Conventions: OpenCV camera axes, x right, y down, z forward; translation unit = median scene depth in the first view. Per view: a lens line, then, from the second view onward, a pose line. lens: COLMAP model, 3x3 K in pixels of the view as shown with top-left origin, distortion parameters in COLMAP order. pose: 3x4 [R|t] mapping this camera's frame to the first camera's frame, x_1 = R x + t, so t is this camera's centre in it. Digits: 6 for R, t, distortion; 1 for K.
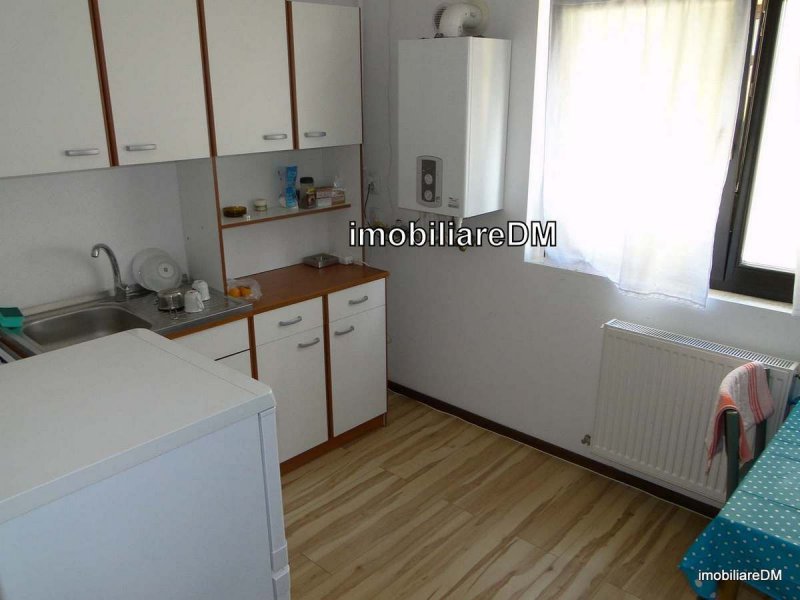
lens RADIAL K [[648.0, 0, 400.0], [0, 648.0, 300.0], [0, 0, 1]] dist [-0.009569, 0.002338]
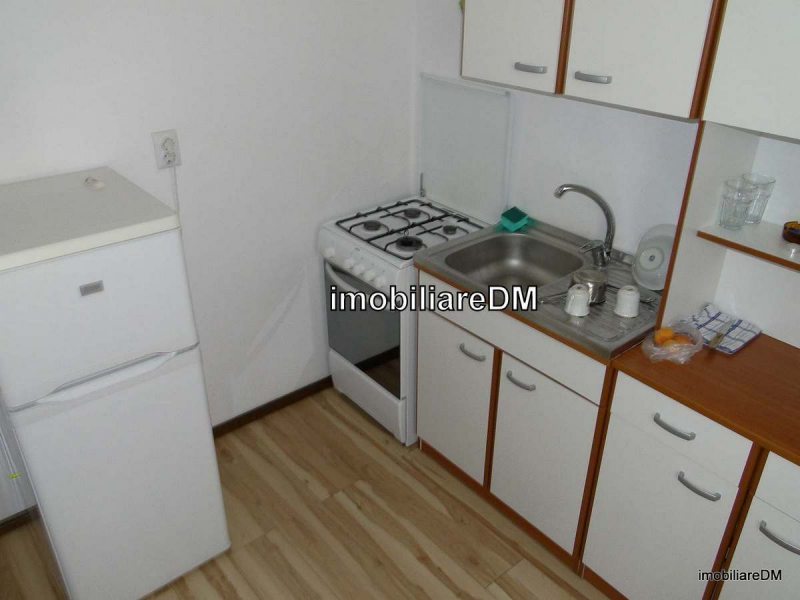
lens RADIAL K [[648.0, 0, 400.0], [0, 648.0, 300.0], [0, 0, 1]] dist [-0.009569, 0.002338]
pose [[-0.148058, 0.472406, -0.868856, 0.342739], [-0.304233, 0.814181, 0.494522, -0.294357], [0.941021, 0.337553, 0.023175, 0.781422]]
